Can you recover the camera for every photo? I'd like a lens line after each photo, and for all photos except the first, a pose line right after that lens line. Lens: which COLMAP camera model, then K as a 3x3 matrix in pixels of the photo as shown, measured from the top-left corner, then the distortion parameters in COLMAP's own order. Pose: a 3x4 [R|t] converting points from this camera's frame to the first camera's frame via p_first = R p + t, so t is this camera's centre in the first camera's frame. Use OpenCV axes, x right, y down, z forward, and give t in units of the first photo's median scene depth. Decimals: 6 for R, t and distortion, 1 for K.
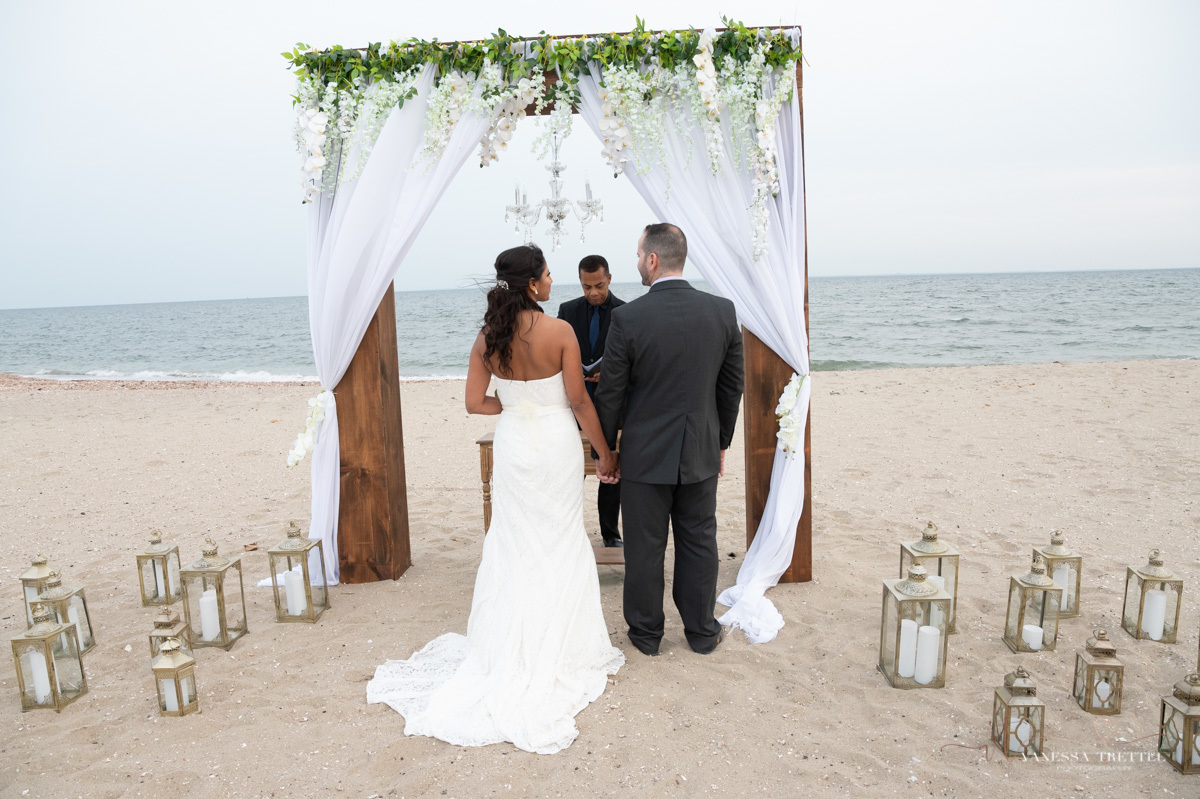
lens RADIAL K [[842.6, 0, 600.0], [0, 842.6, 399.5], [0, 0, 1]] dist [-0.116876, 0.097469]
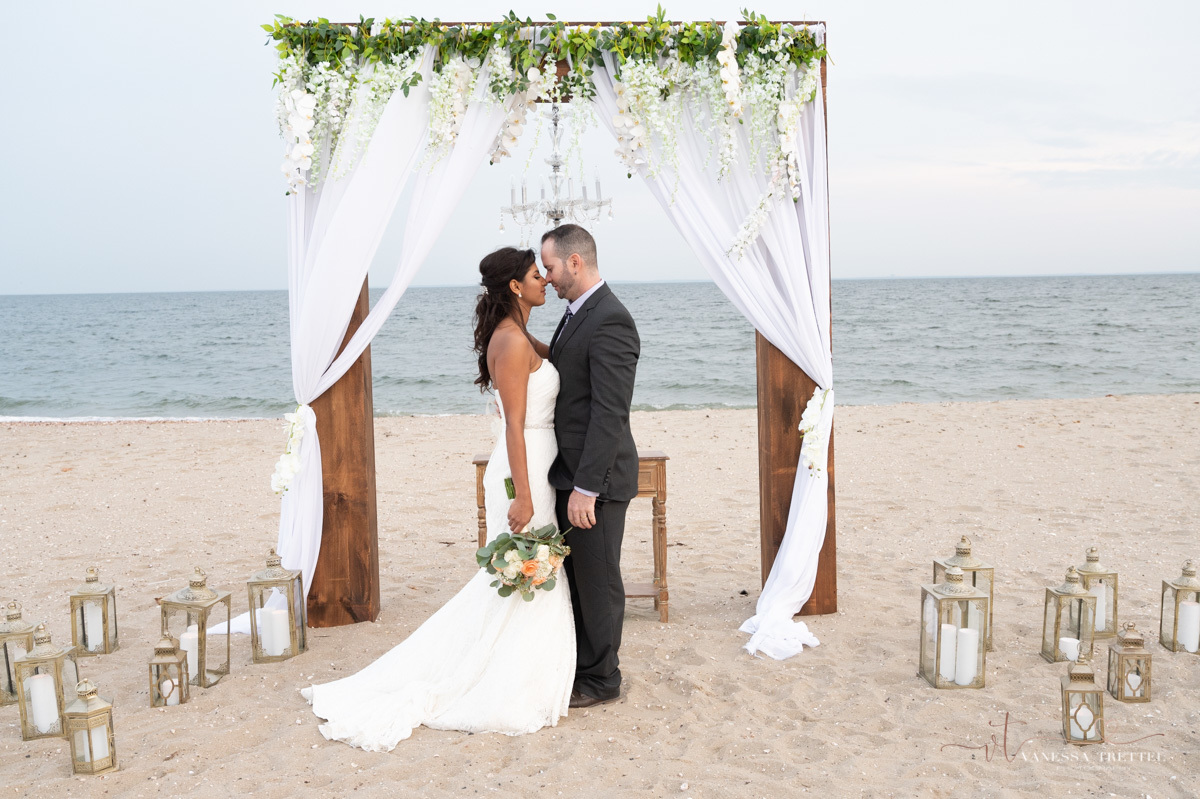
lens RADIAL K [[1285.9, 0, 600.0], [0, 1285.9, 399.5], [0, 0, 1]] dist [-0.015226, 0.171597]
pose [[0.992495, 0.005087, 0.122180, -0.192502], [0.001079, 0.998731, -0.050347, 0.056346], [-0.122281, 0.050101, 0.991230, -0.417073]]
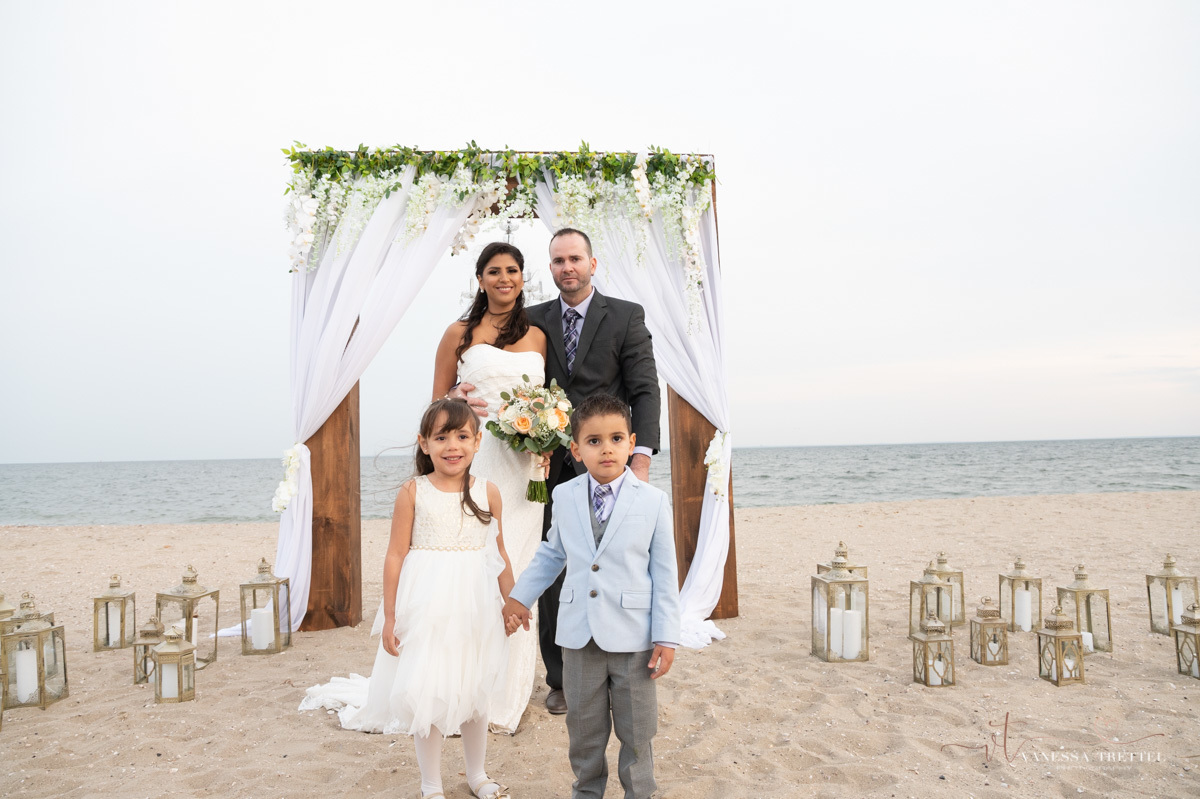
lens RADIAL K [[842.6, 0, 600.0], [0, 842.6, 399.5], [0, 0, 1]] dist [-0.116876, 0.097469]
pose [[0.987864, 0.020898, 0.153910, -0.114628], [0.012227, 0.977369, -0.211189, 0.176726], [-0.154840, 0.210508, 0.965252, -0.122301]]
